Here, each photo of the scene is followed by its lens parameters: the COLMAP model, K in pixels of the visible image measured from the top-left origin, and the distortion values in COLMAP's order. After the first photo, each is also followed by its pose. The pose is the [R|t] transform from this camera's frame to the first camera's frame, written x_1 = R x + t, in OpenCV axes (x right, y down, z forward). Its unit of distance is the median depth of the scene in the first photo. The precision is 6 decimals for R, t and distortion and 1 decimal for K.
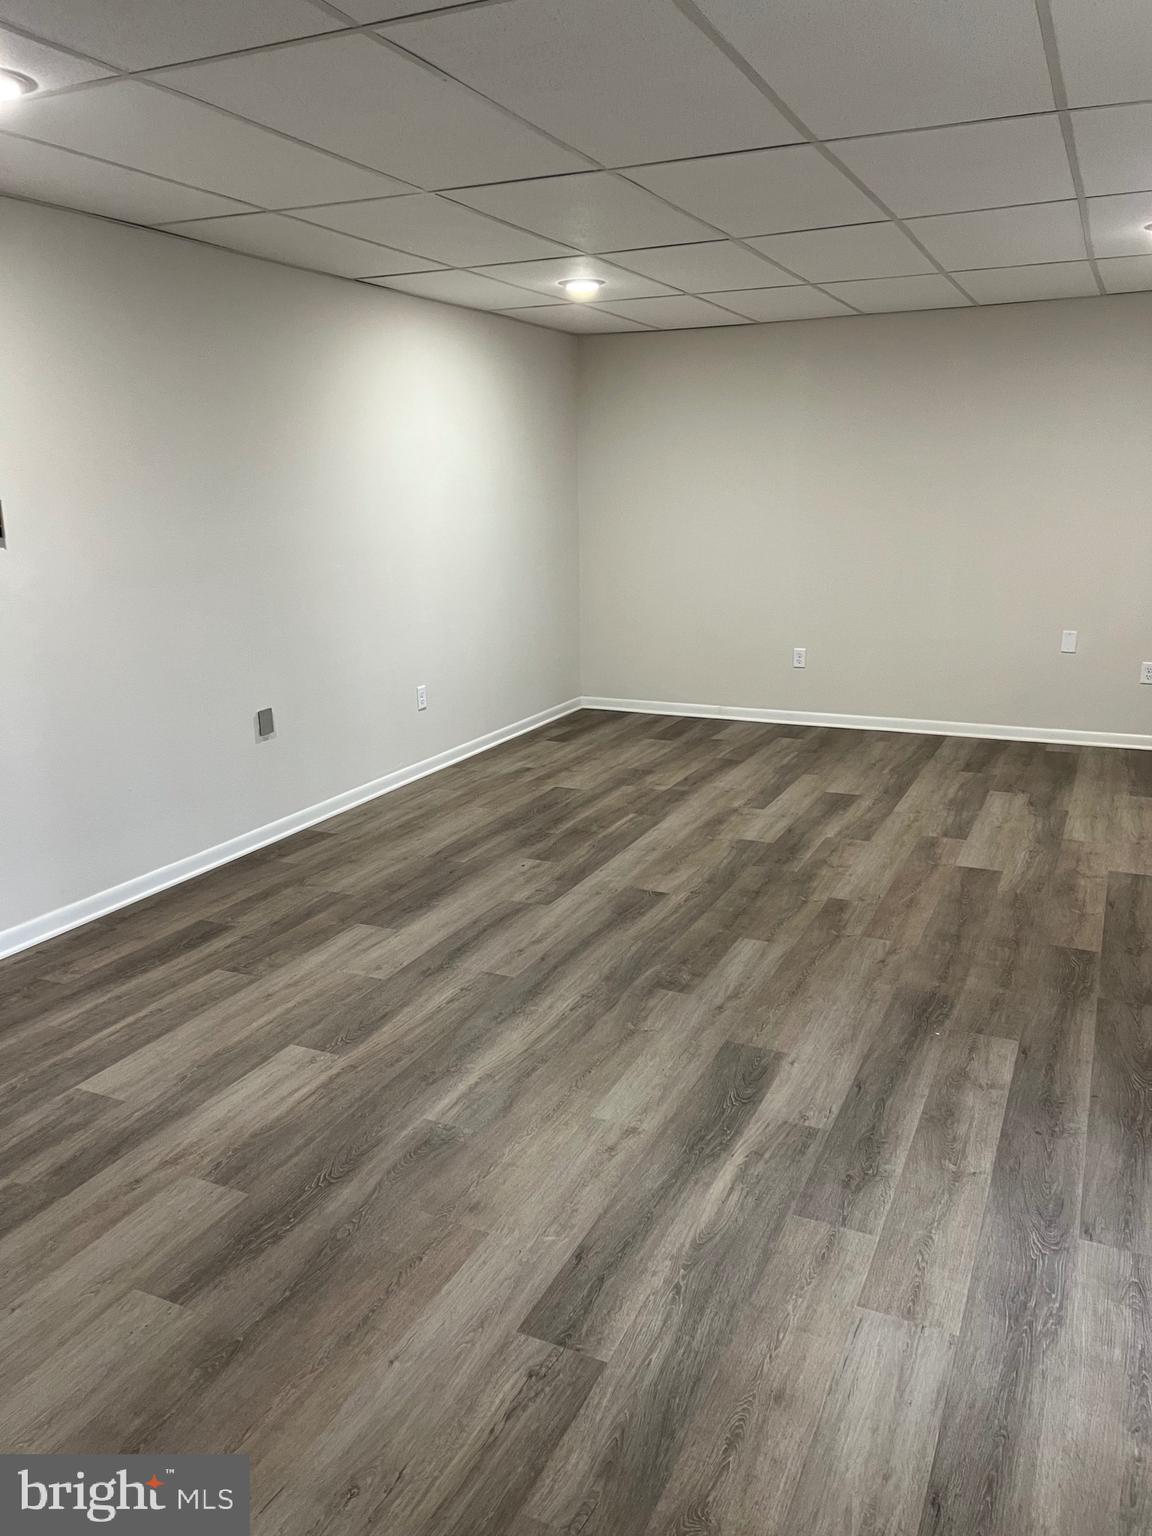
lens RADIAL K [[1160.5, 0, 572.7], [0, 1160.5, 752.3], [0, 0, 1]] dist [0.056980, -0.055760]
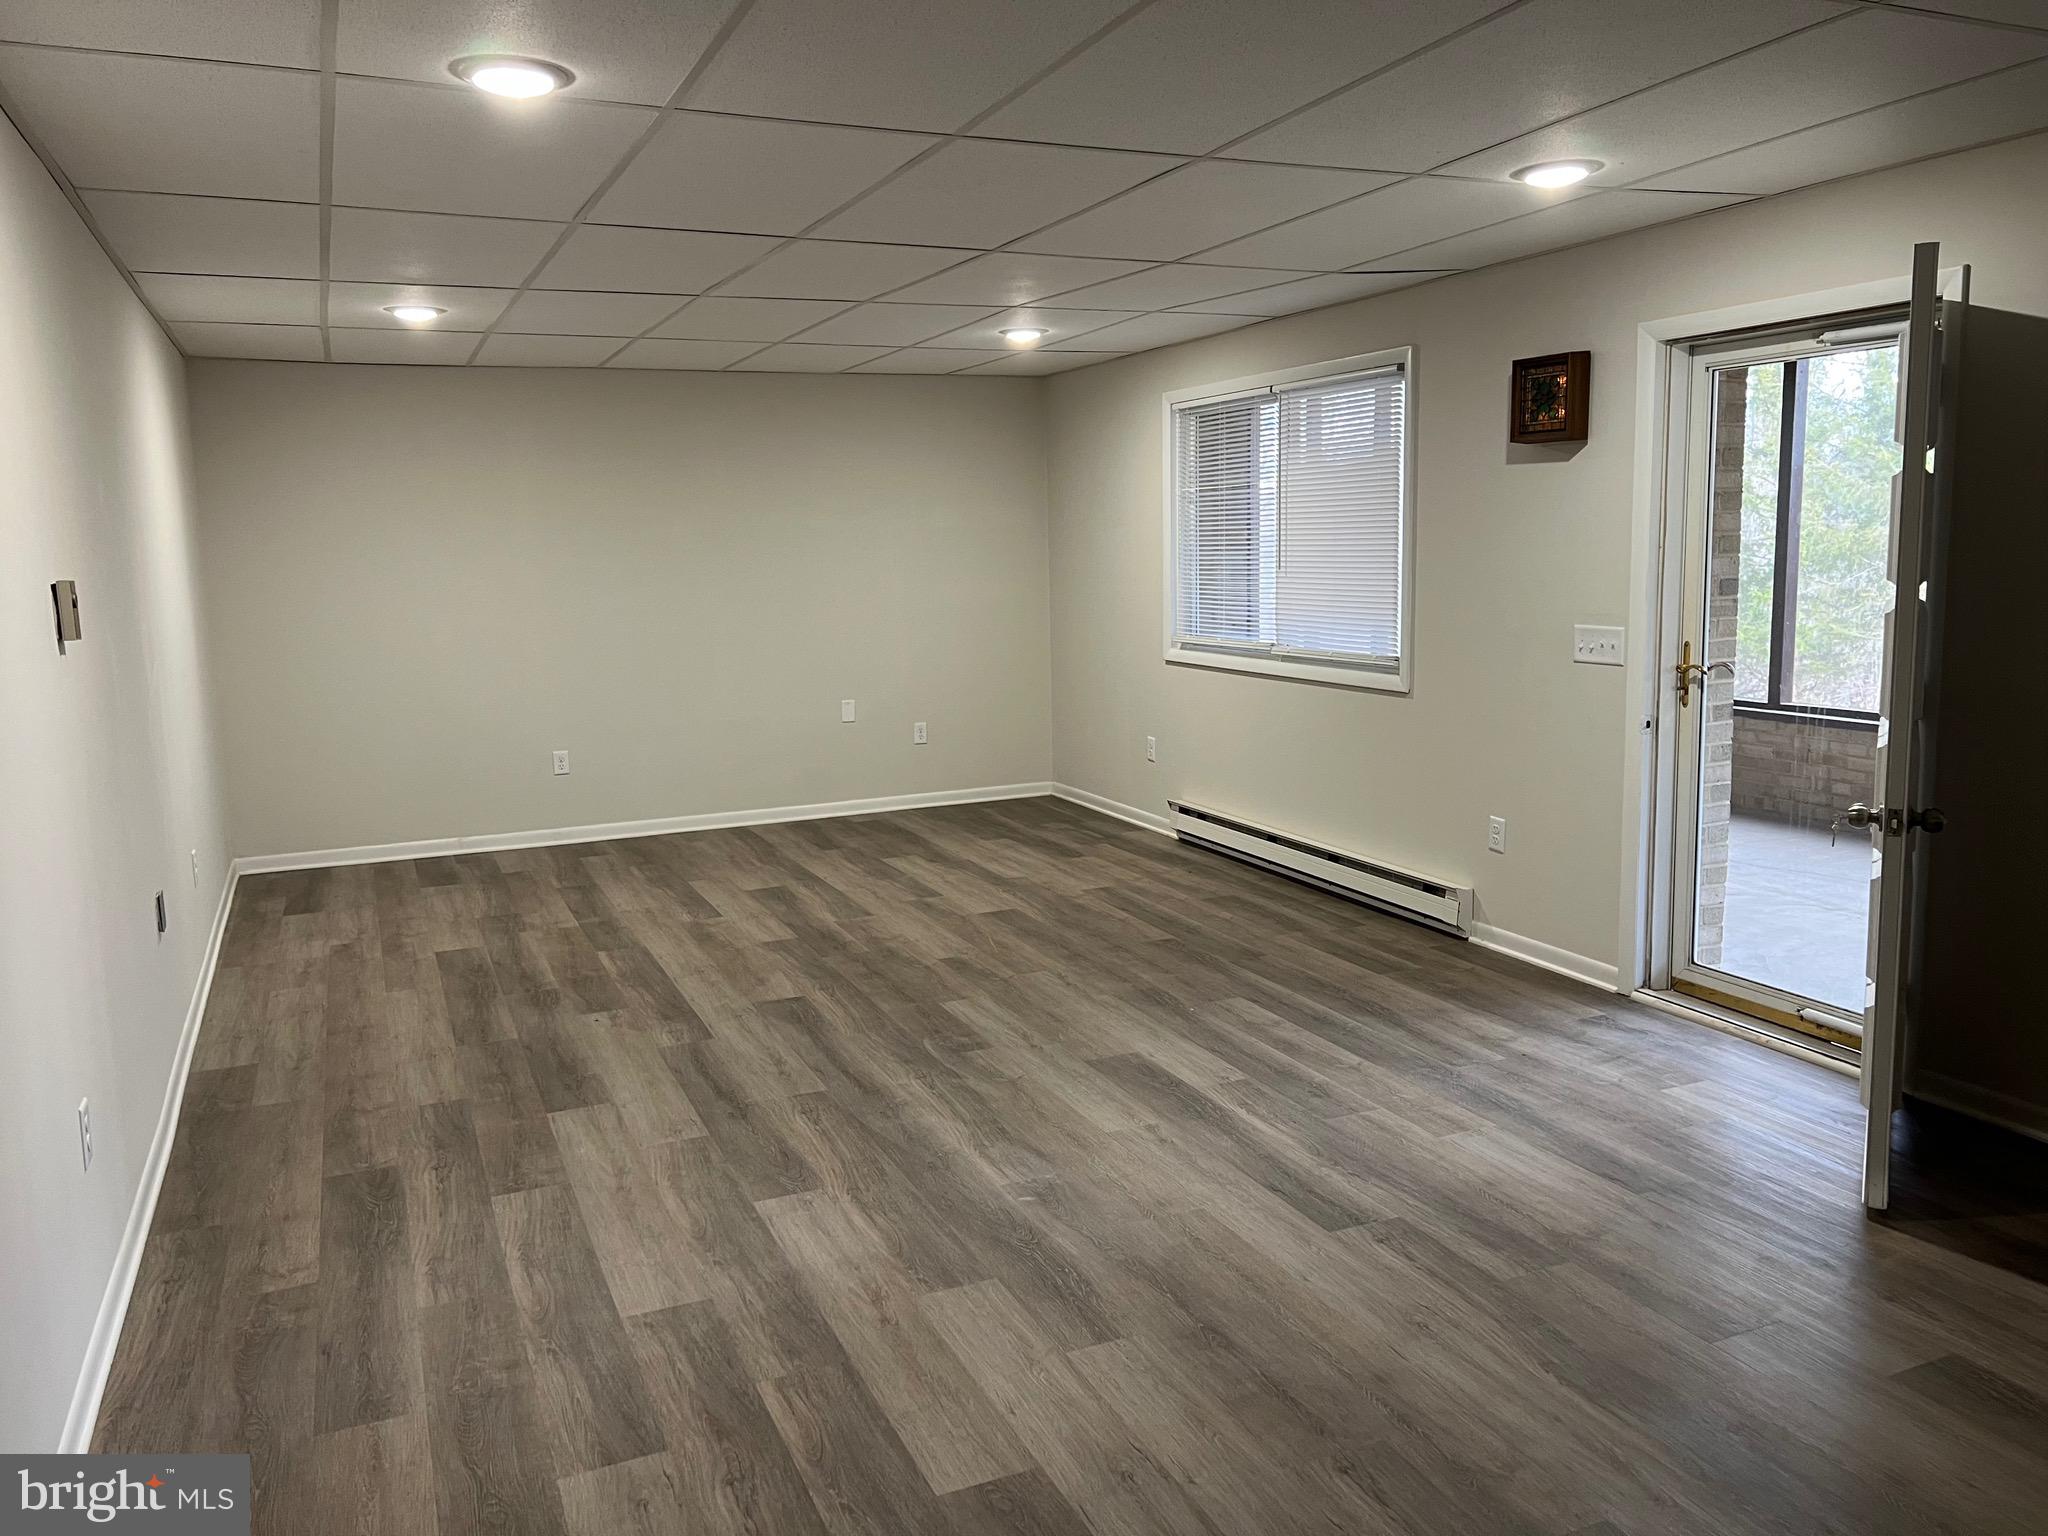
lens RADIAL K [[1547.3, 0, 1020.7], [0, 1547.3, 773.4], [0, 0, 1]] dist [0.056980, -0.055760]
pose [[0.657019, -0.118744, 0.744463, -0.812792], [0.189043, 0.981916, -0.010220, -0.003719], [-0.729786, 0.147451, 0.667585, 0.062579]]
